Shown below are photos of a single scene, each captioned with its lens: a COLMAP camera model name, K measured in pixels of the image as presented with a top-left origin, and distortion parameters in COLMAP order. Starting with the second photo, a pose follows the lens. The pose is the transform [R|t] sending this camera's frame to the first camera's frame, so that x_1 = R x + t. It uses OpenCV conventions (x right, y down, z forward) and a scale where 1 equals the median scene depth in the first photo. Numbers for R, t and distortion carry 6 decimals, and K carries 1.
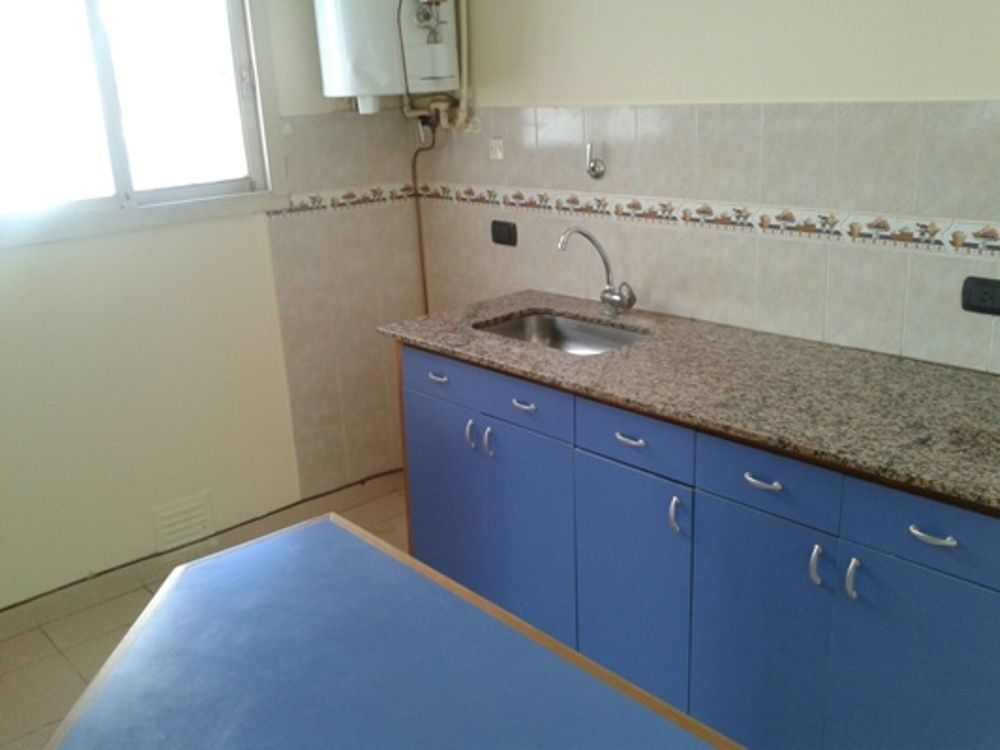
lens RADIAL K [[938.3, 0, 496.9], [0, 938.3, 373.7], [0, 0, 1]] dist [0.005769, 0.000000]
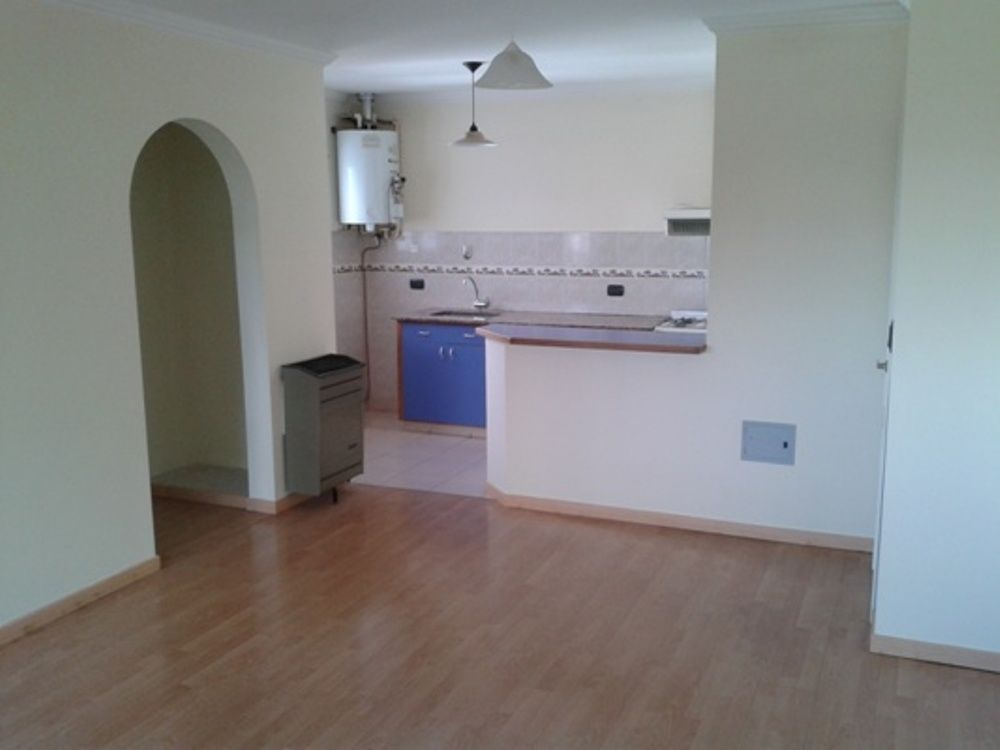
lens RADIAL K [[938.3, 0, 501.5], [0, 938.3, 375.9], [0, 0, 1]] dist [0.005769, 0.000000]
pose [[0.891243, -0.033209, 0.452309, -0.908622], [0.097244, 0.988113, -0.119065, 0.388123], [-0.442978, 0.150100, 0.883878, -1.152460]]
